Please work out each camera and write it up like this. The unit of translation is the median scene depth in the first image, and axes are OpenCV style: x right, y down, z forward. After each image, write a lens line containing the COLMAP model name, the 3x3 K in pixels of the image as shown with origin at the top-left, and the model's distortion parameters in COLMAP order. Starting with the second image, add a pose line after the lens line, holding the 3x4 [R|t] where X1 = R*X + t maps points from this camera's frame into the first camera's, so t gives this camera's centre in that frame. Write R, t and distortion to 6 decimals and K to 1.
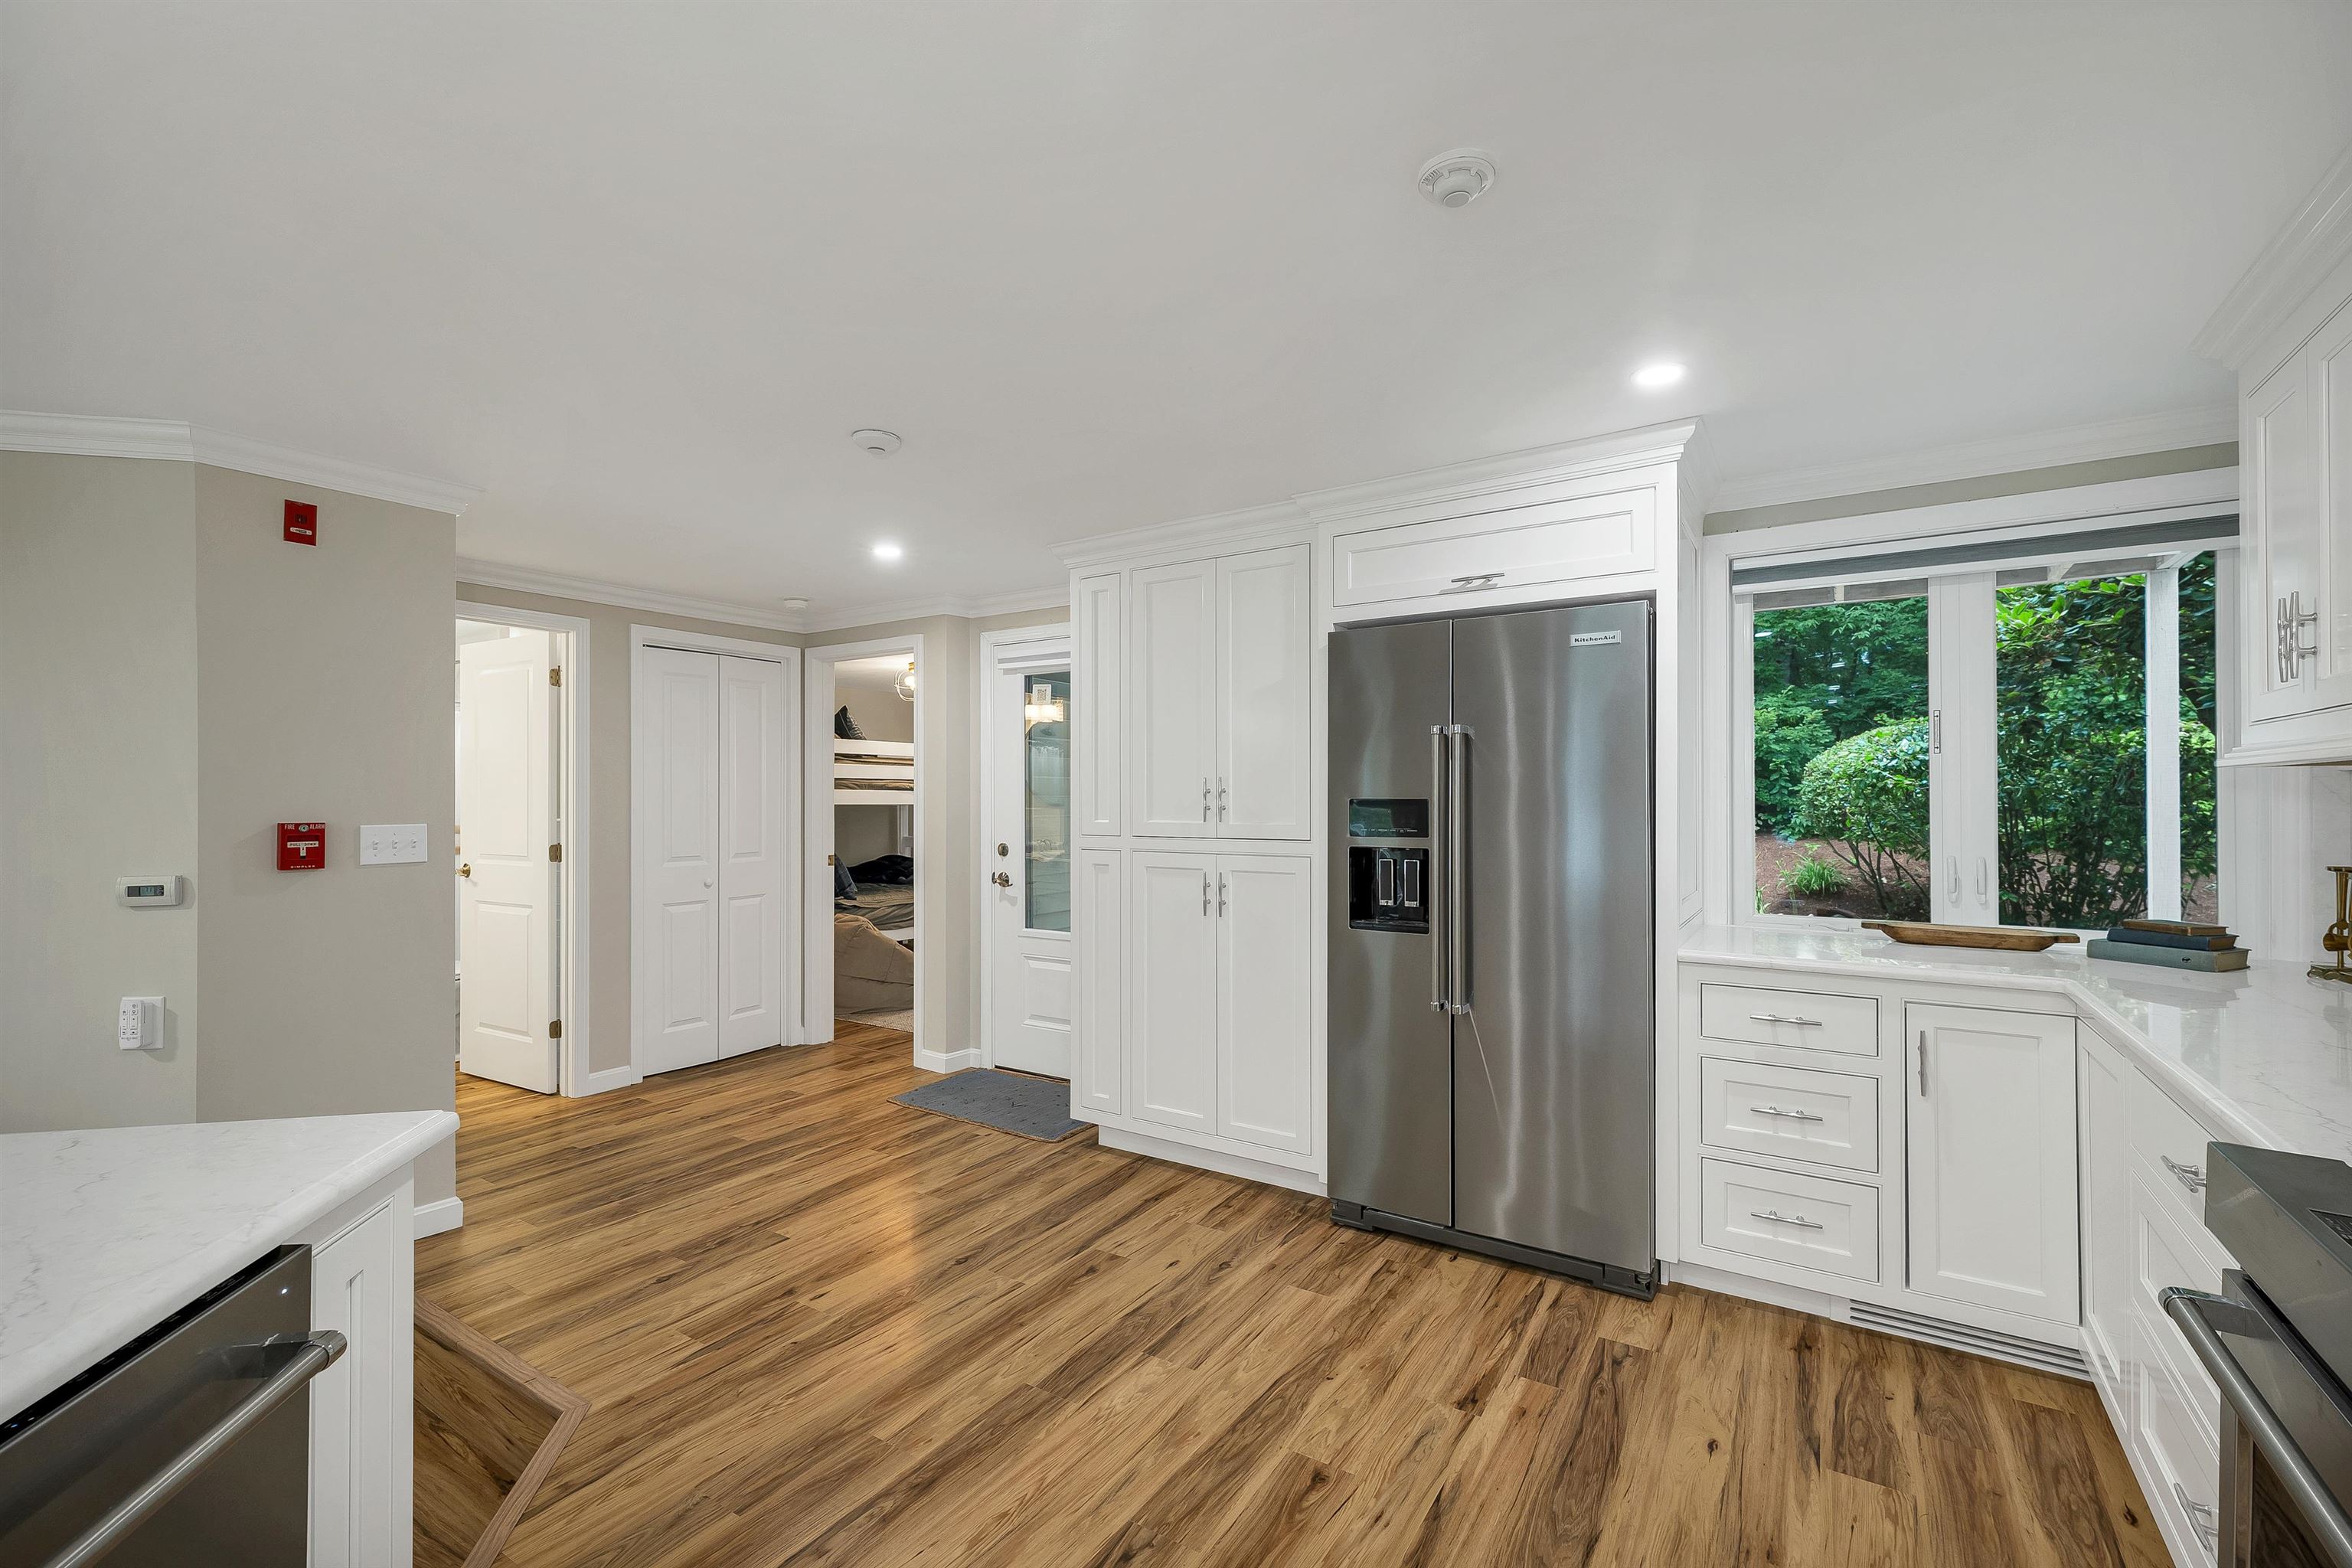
lens RADIAL K [[1001.3, 0, 1176.0], [0, 1001.3, 794.0], [0, 0, 1]] dist [0.001429, 0.000474]
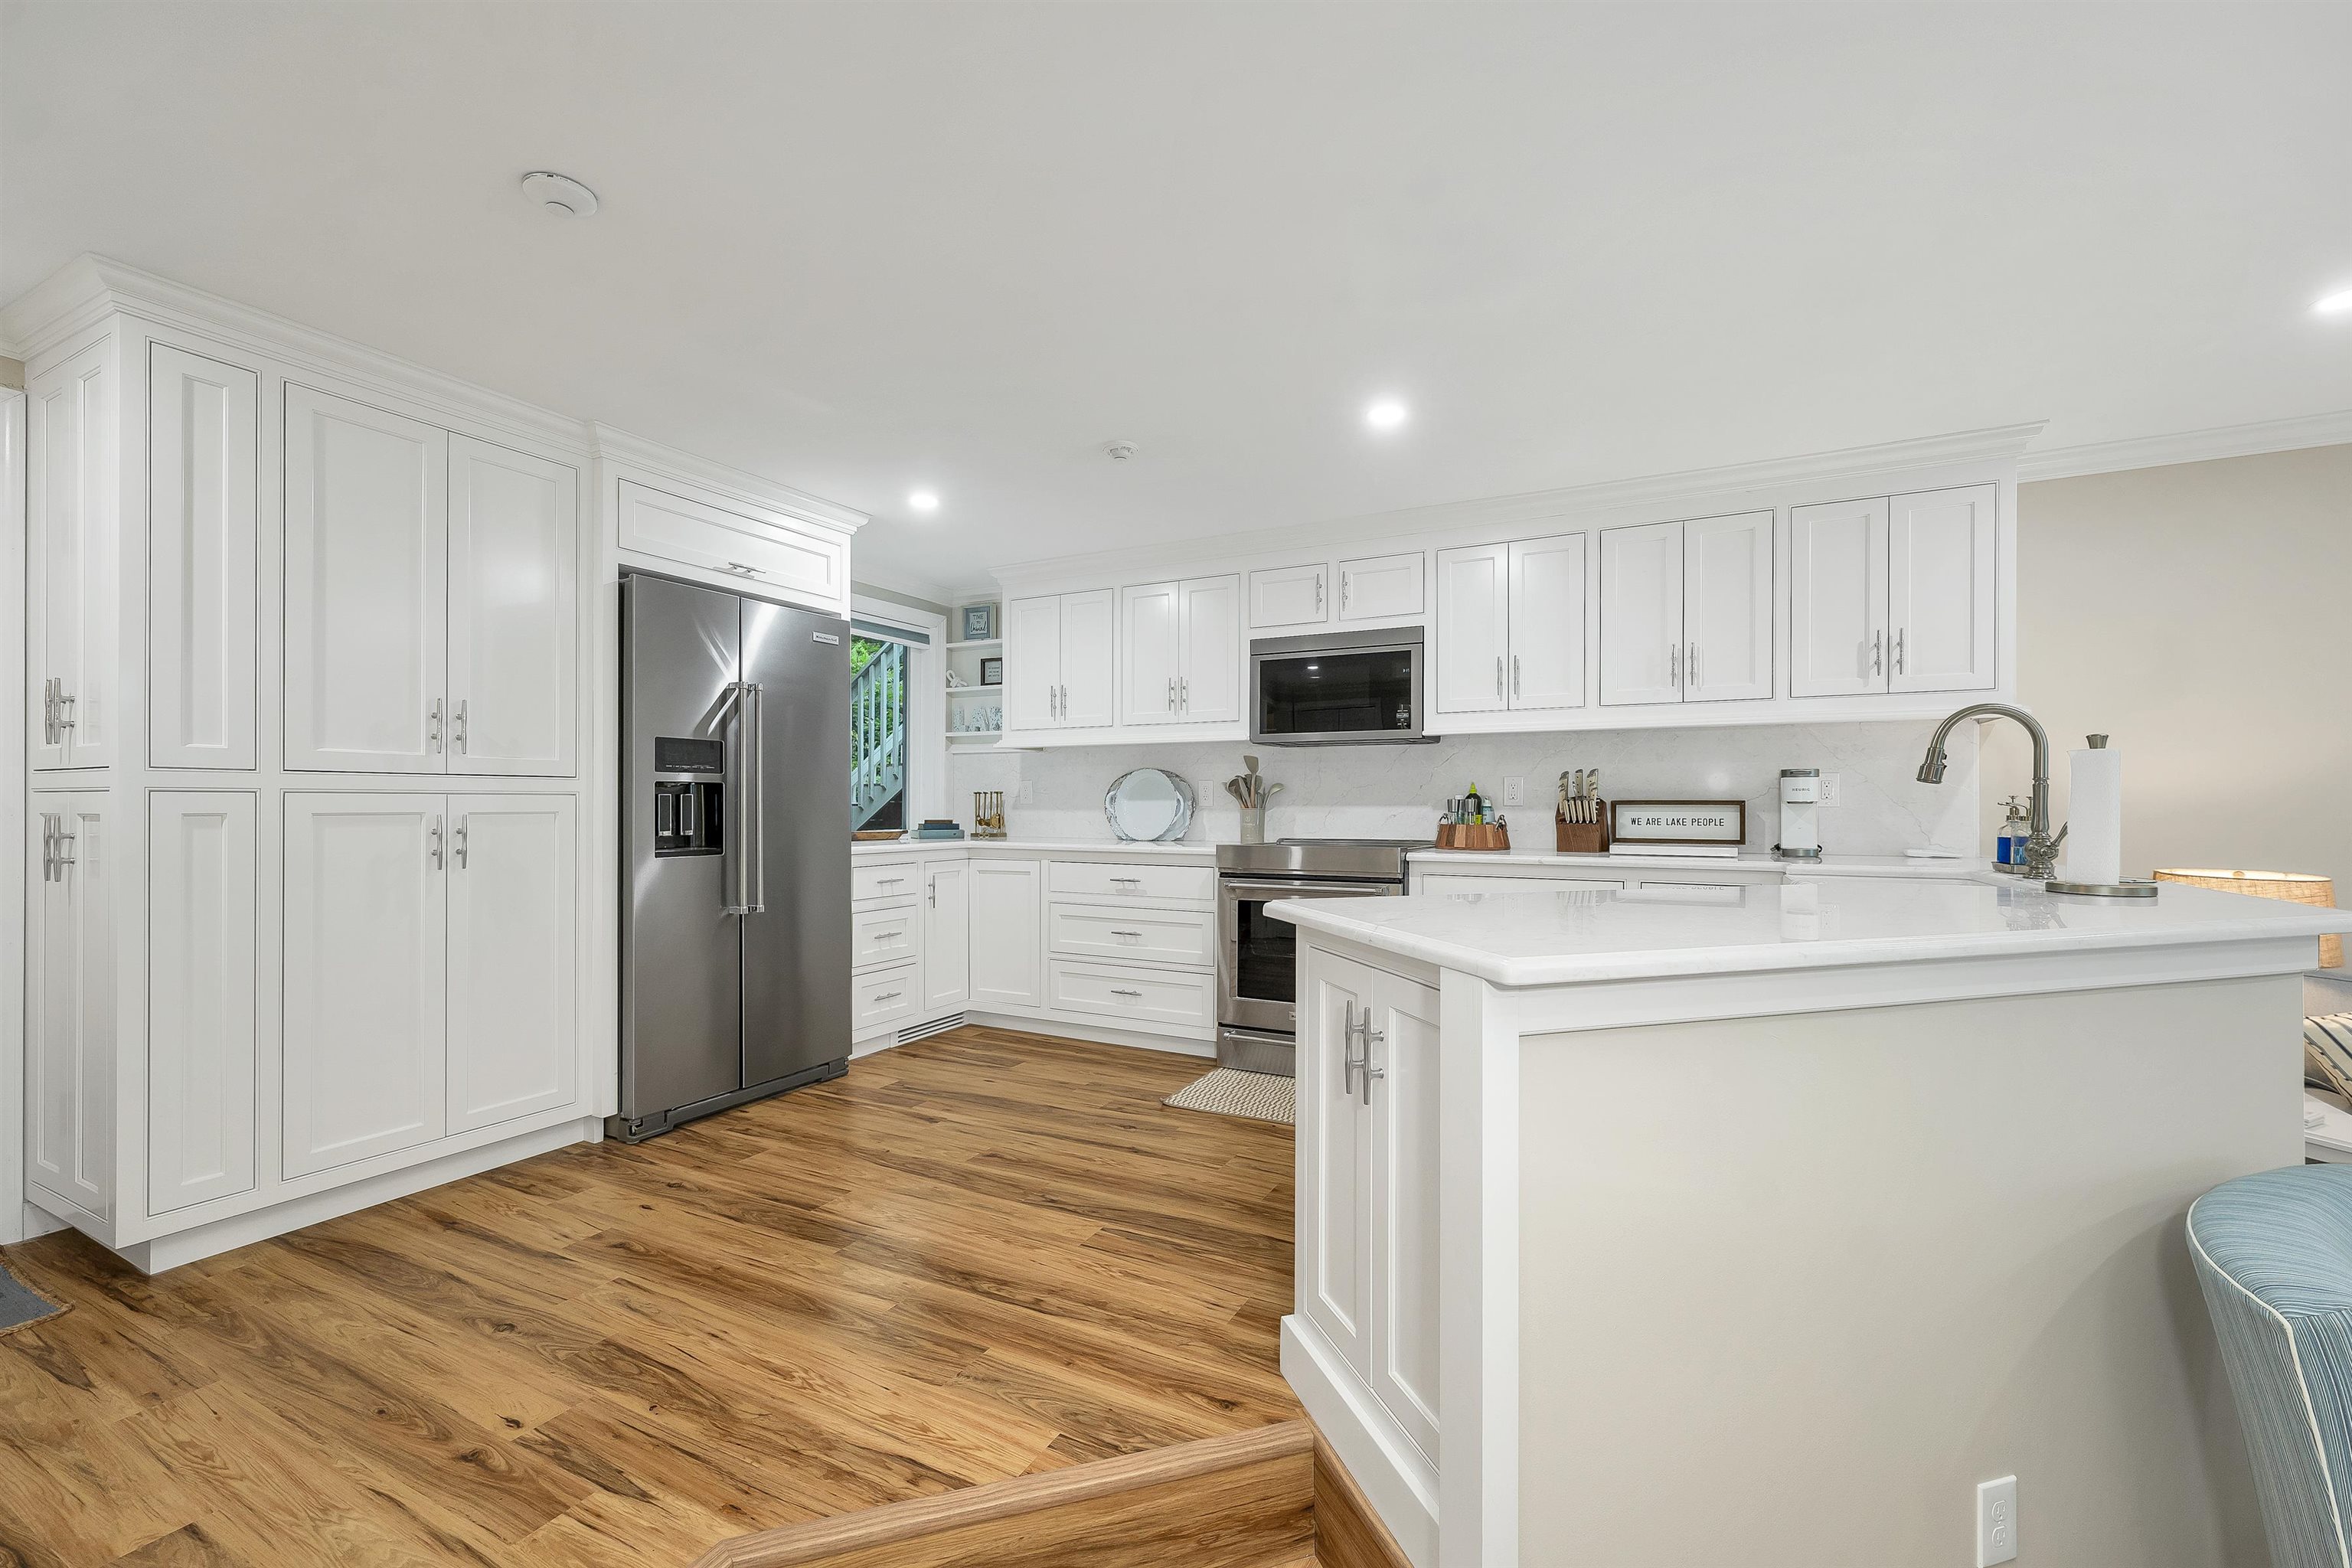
lens RADIAL K [[1001.3, 0, 1173.1], [0, 1001.3, 795.4], [0, 0, 1]] dist [0.001429, 0.000474]
pose [[-0.100132, 0.007738, 0.994944, -1.121664], [-0.005309, 0.999951, -0.008311, 0.086666], [-0.994960, -0.006114, -0.100086, 0.657771]]
